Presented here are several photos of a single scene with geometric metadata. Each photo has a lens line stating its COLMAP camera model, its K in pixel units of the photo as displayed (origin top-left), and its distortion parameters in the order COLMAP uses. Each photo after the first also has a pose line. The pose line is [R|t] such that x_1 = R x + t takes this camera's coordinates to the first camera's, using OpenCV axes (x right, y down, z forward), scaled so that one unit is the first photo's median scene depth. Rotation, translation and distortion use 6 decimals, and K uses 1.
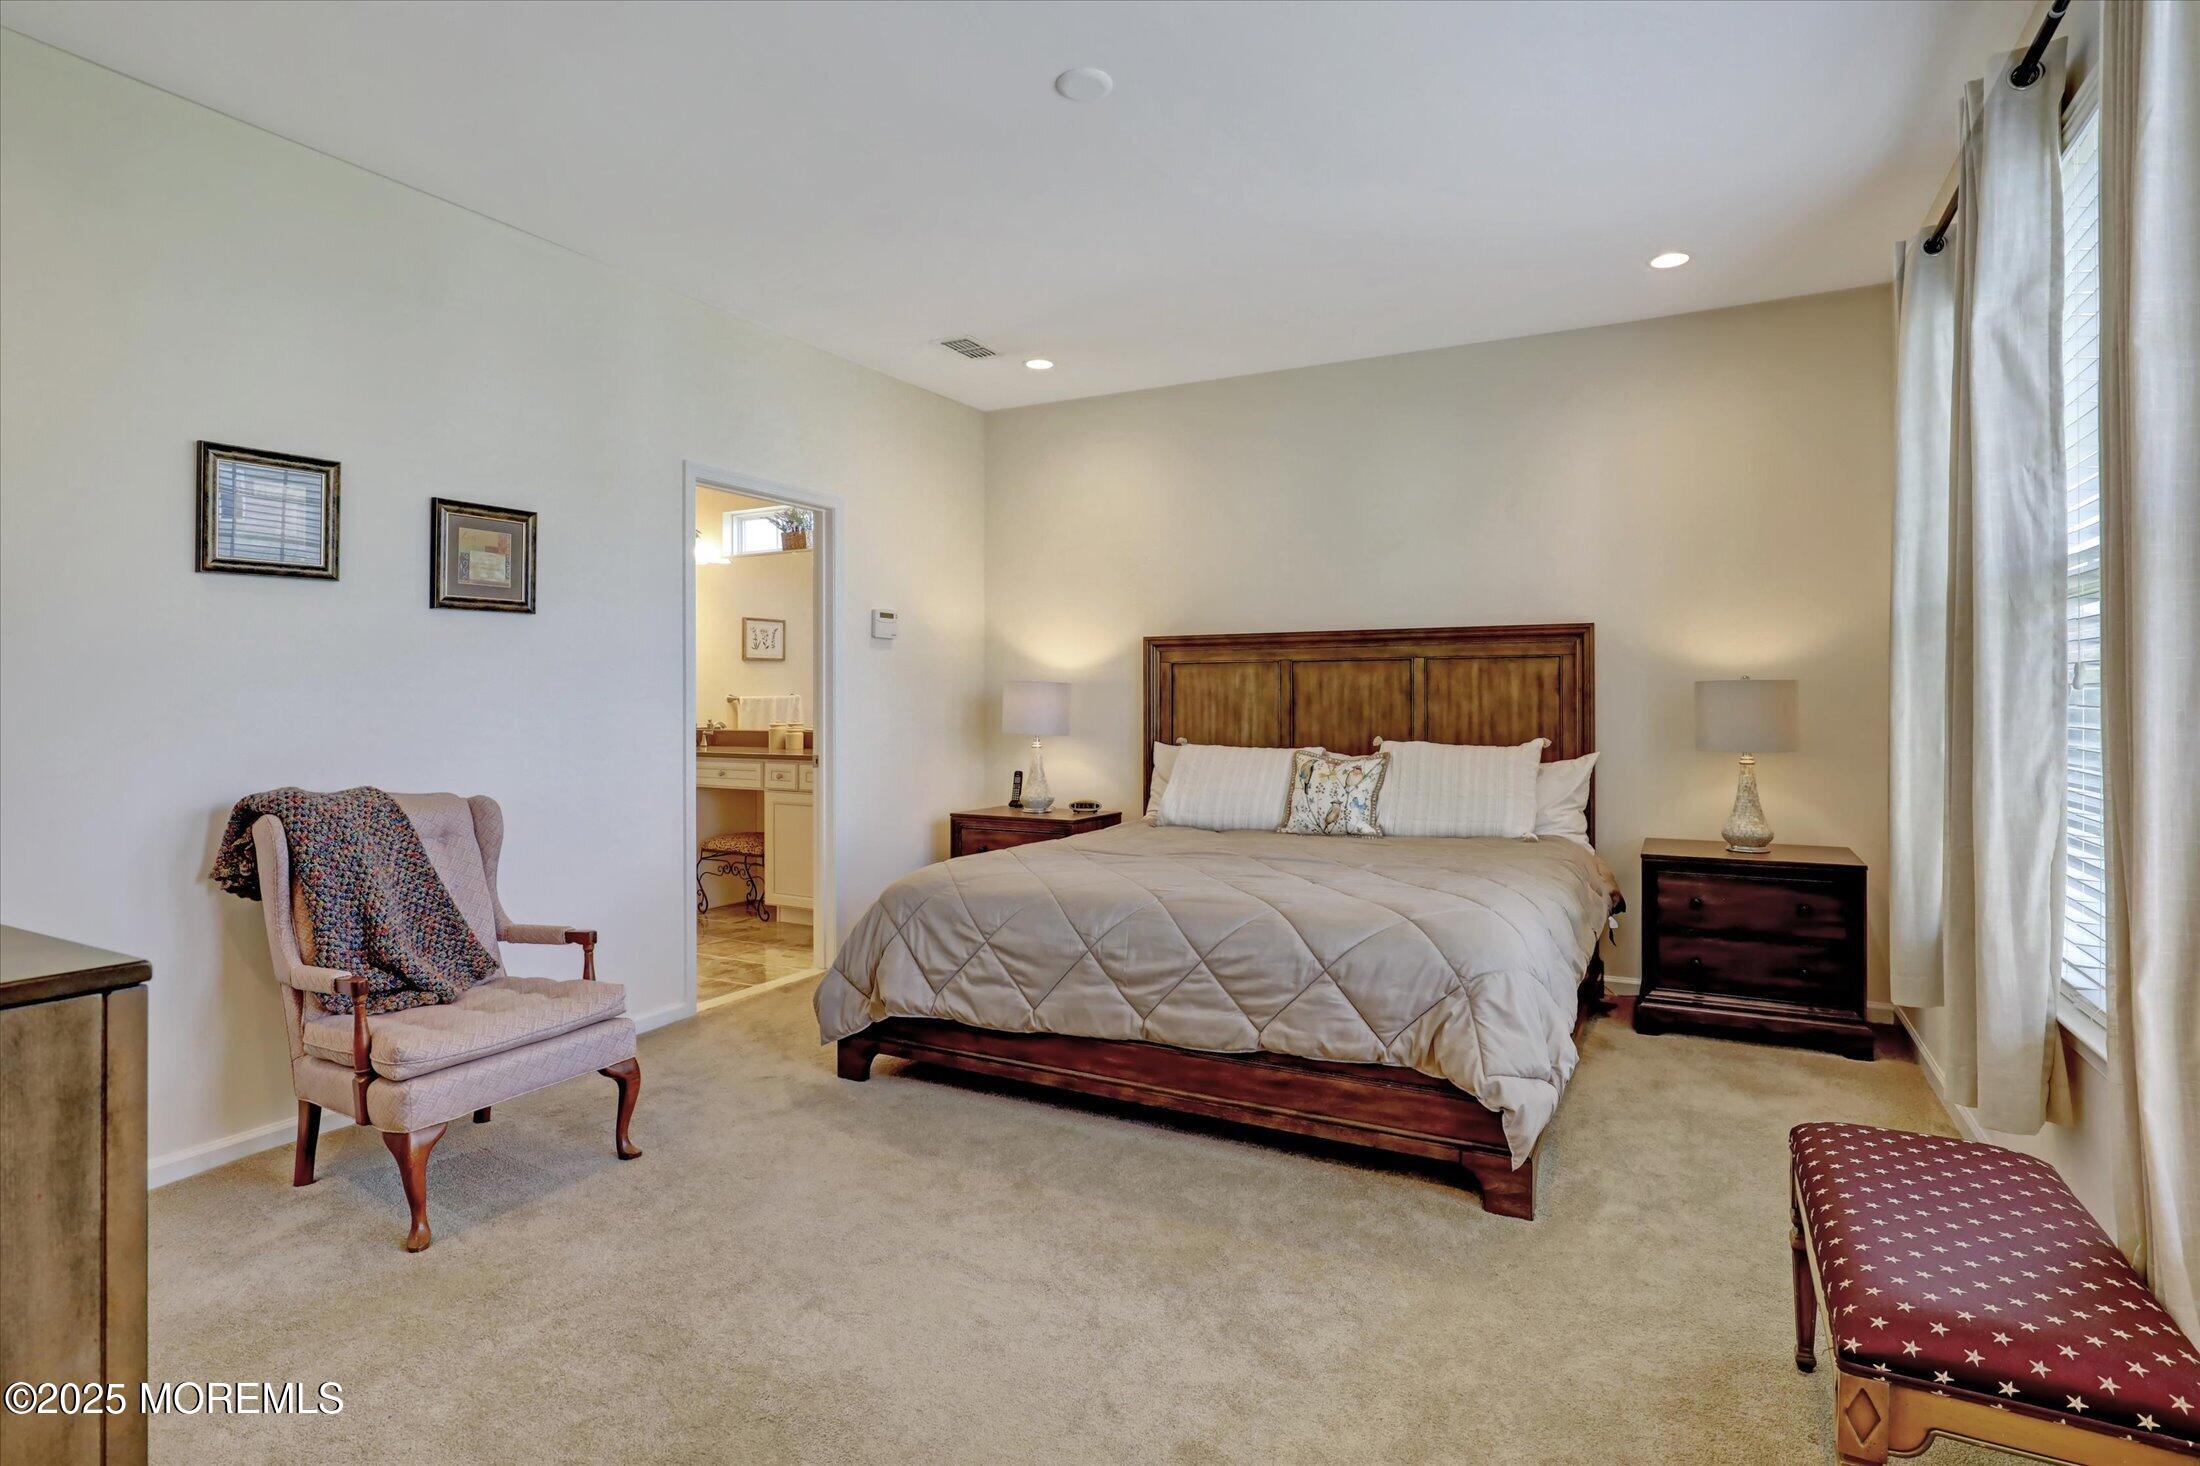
lens RADIAL K [[1075.7, 0, 1110.3], [0, 1075.7, 741.4], [0, 0, 1]] dist [-0.031336, 0.001114]
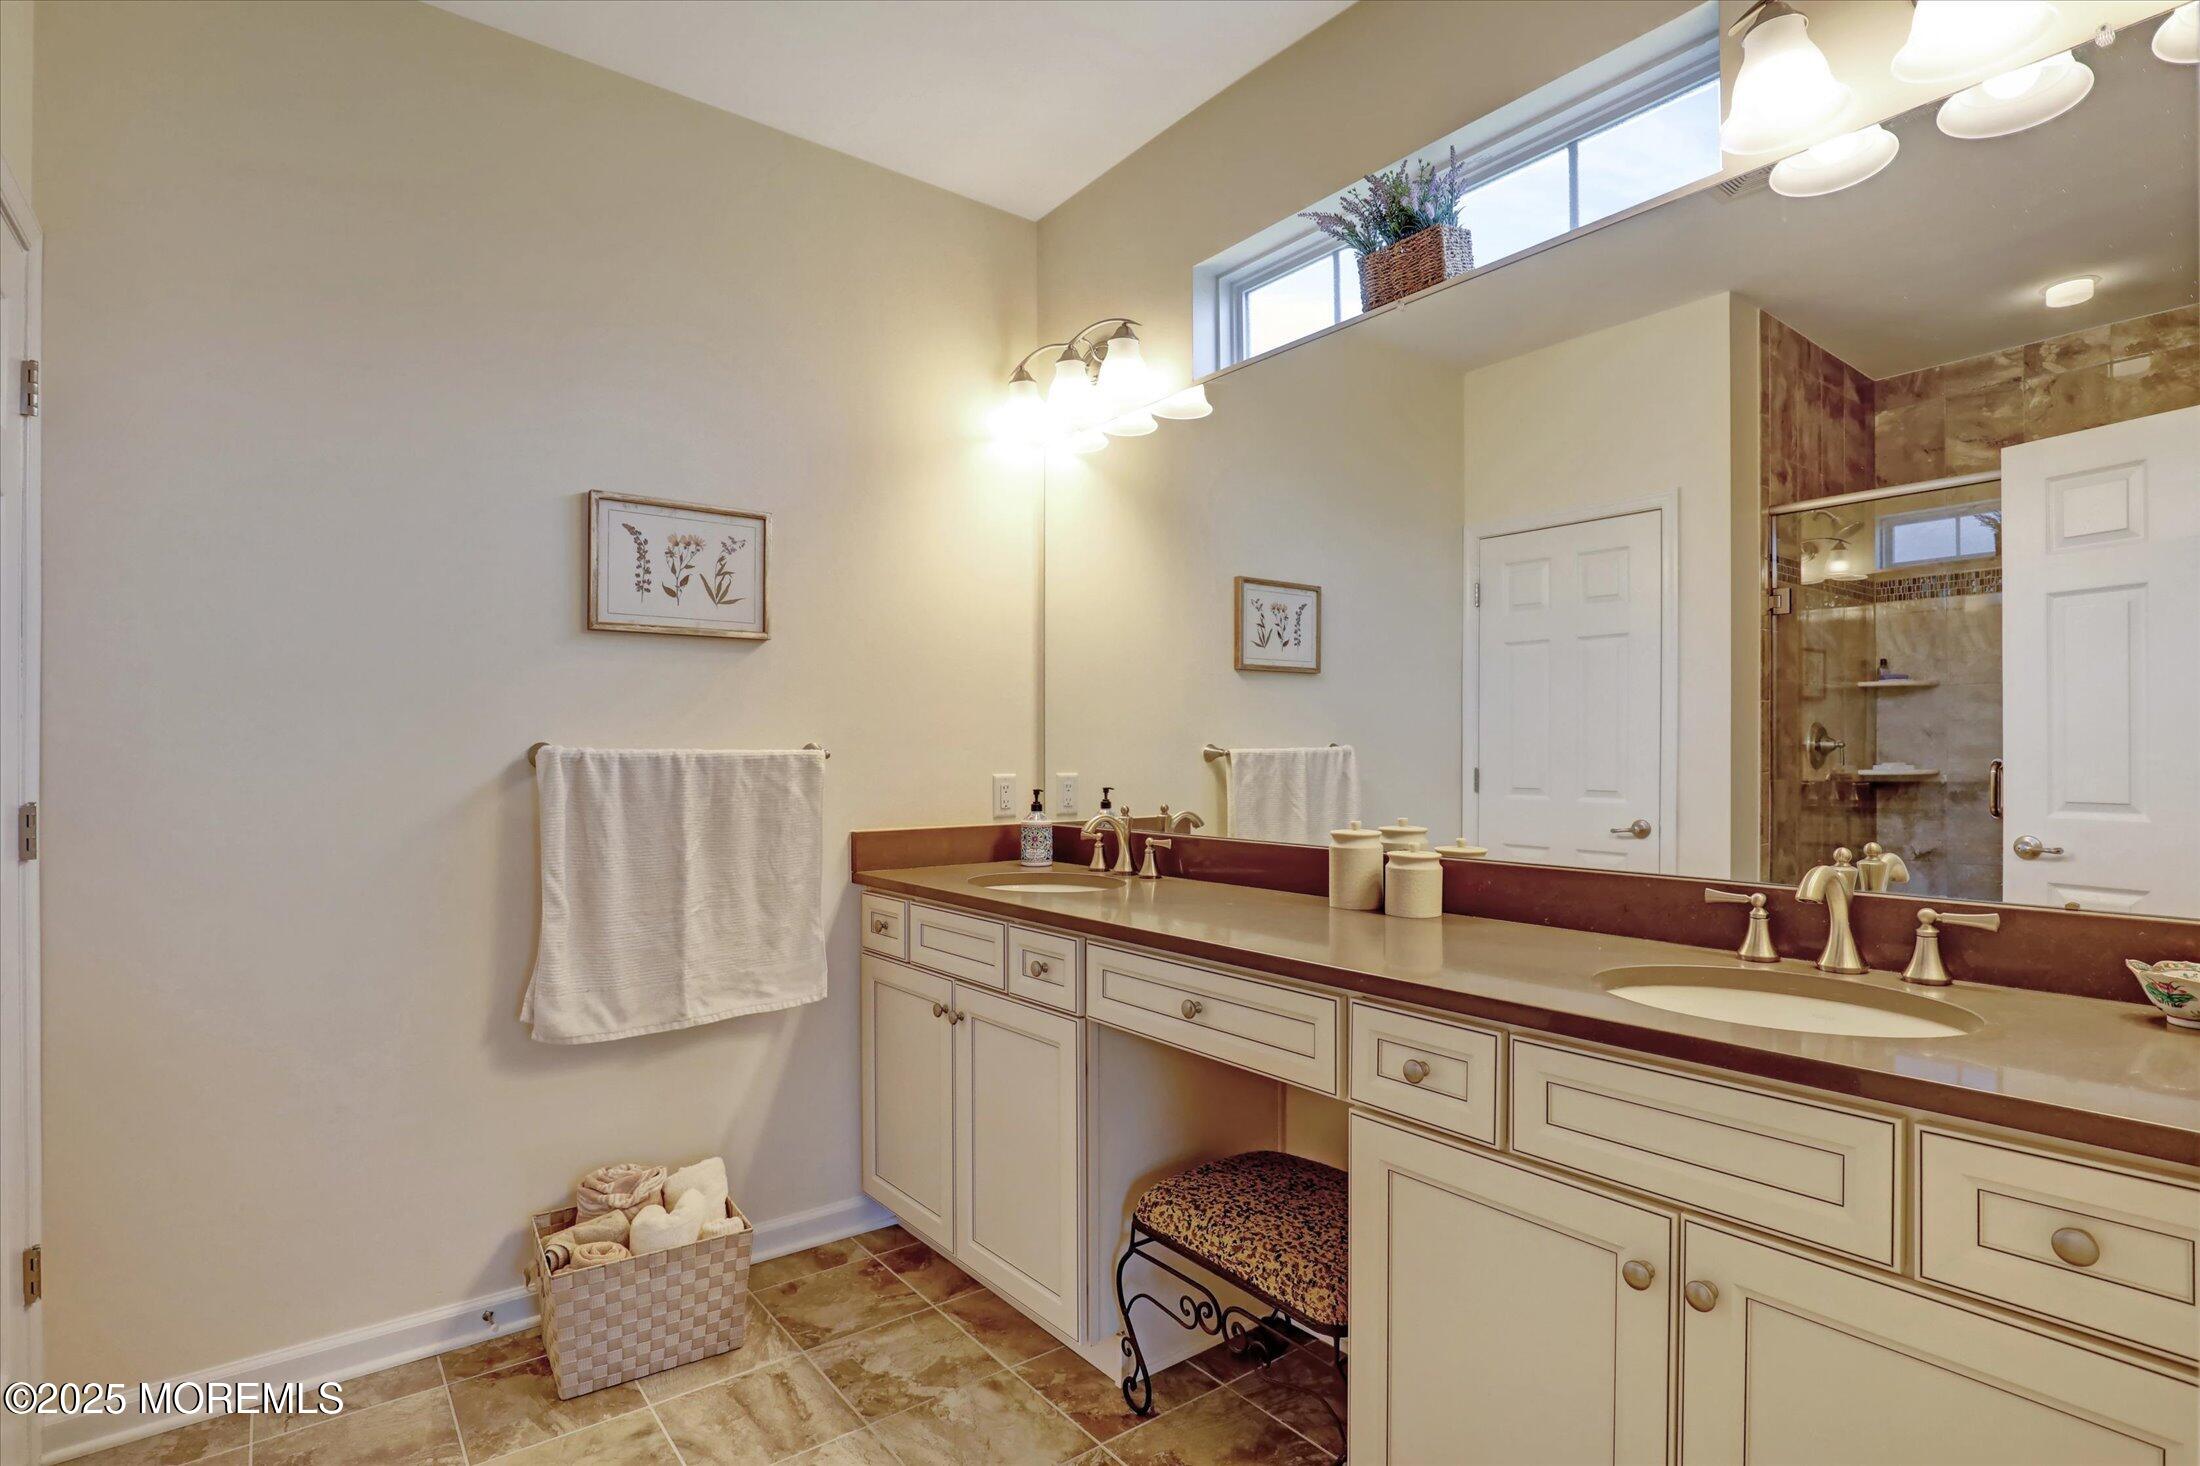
lens RADIAL K [[1100.9, 0, 1105.5], [0, 1100.9, 733.0], [0, 0, 1]] dist [-0.025831, 0.001267]
pose [[0.909776, -0.016482, -0.414772, -0.225110], [-0.008410, 0.998274, -0.058117, -0.023507], [0.415015, 0.056362, 0.908067, 0.622657]]
